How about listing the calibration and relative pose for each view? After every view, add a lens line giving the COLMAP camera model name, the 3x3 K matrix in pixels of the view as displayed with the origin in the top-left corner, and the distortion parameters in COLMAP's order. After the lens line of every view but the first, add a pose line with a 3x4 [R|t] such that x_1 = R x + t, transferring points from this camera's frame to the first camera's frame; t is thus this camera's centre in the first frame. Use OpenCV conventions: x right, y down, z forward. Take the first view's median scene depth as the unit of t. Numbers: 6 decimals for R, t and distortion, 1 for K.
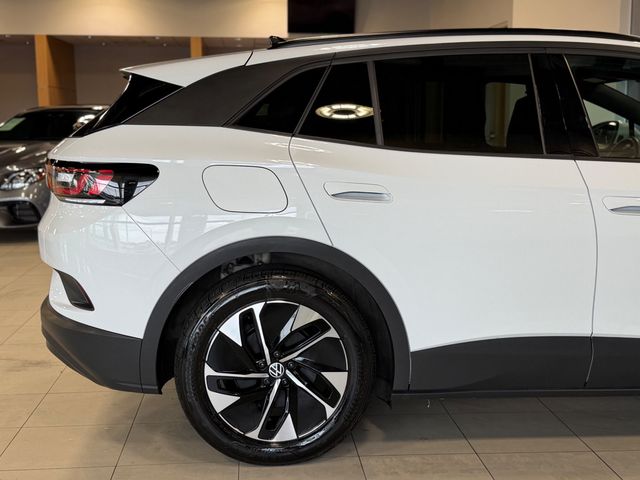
lens RADIAL K [[867.0, 0, 320.0], [0, 867.0, 240.0], [0, 0, 1]] dist [0.178569, -0.434003]
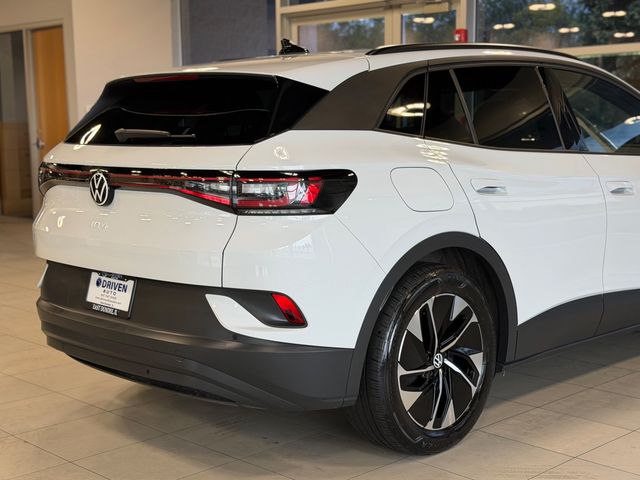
lens RADIAL K [[966.6, 0, 320.0], [0, 966.6, 240.0], [0, 0, 1]] dist [0.149224, -0.163722]
pose [[0.764456, -0.083738, 0.639214, -0.884153], [0.098726, 0.995039, 0.012282, -0.023224], [-0.637071, 0.053719, 0.768931, 0.182560]]
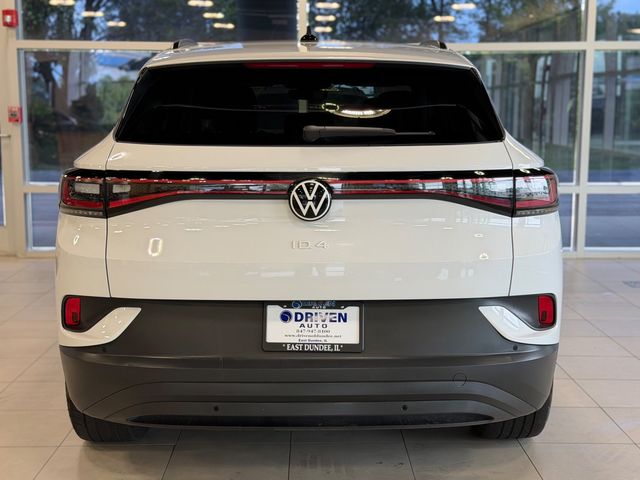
lens RADIAL K [[966.6, 0, 320.0], [0, 966.6, 240.0], [0, 0, 1]] dist [0.149224, -0.163722]
pose [[0.071210, -0.132138, 0.988670, -1.253942], [0.141709, 0.982473, 0.121103, -0.164519], [-0.987344, 0.131479, 0.088687, 1.118012]]
